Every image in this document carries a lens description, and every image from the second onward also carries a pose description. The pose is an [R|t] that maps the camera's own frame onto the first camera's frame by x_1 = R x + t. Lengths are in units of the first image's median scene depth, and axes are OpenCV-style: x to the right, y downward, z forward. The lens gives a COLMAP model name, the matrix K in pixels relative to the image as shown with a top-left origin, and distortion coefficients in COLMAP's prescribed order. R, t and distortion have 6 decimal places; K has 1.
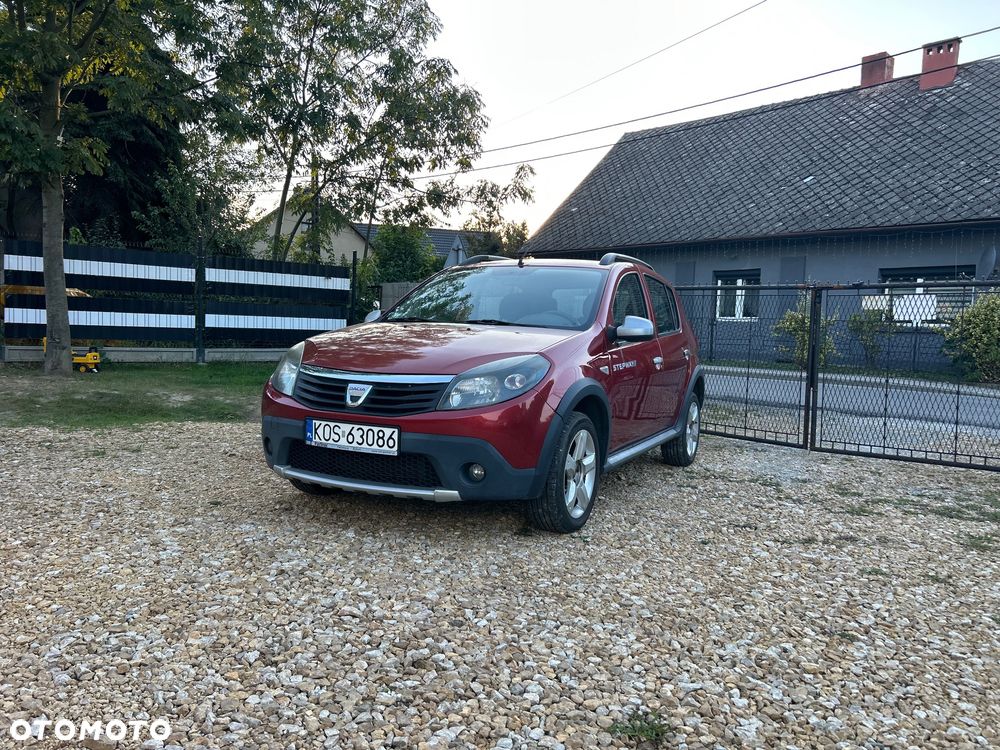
lens RADIAL K [[754.2, 0, 502.8], [0, 754.2, 383.1], [0, 0, 1]] dist [0.046540, -0.051648]
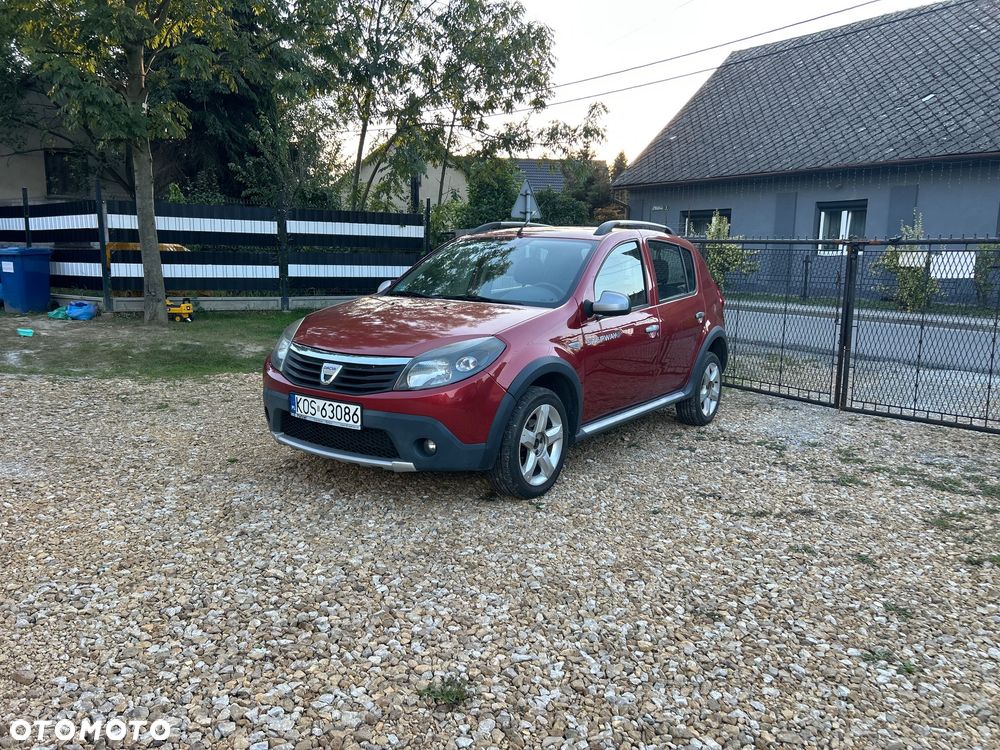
lens RADIAL K [[754.2, 0, 504.4], [0, 754.2, 385.3], [0, 0, 1]] dist [0.046540, -0.051648]
pose [[0.988897, 0.011374, -0.148169, 0.125181], [0.002717, 0.995516, 0.094556, -0.039570], [0.148580, -0.093908, 0.984431, -0.032883]]
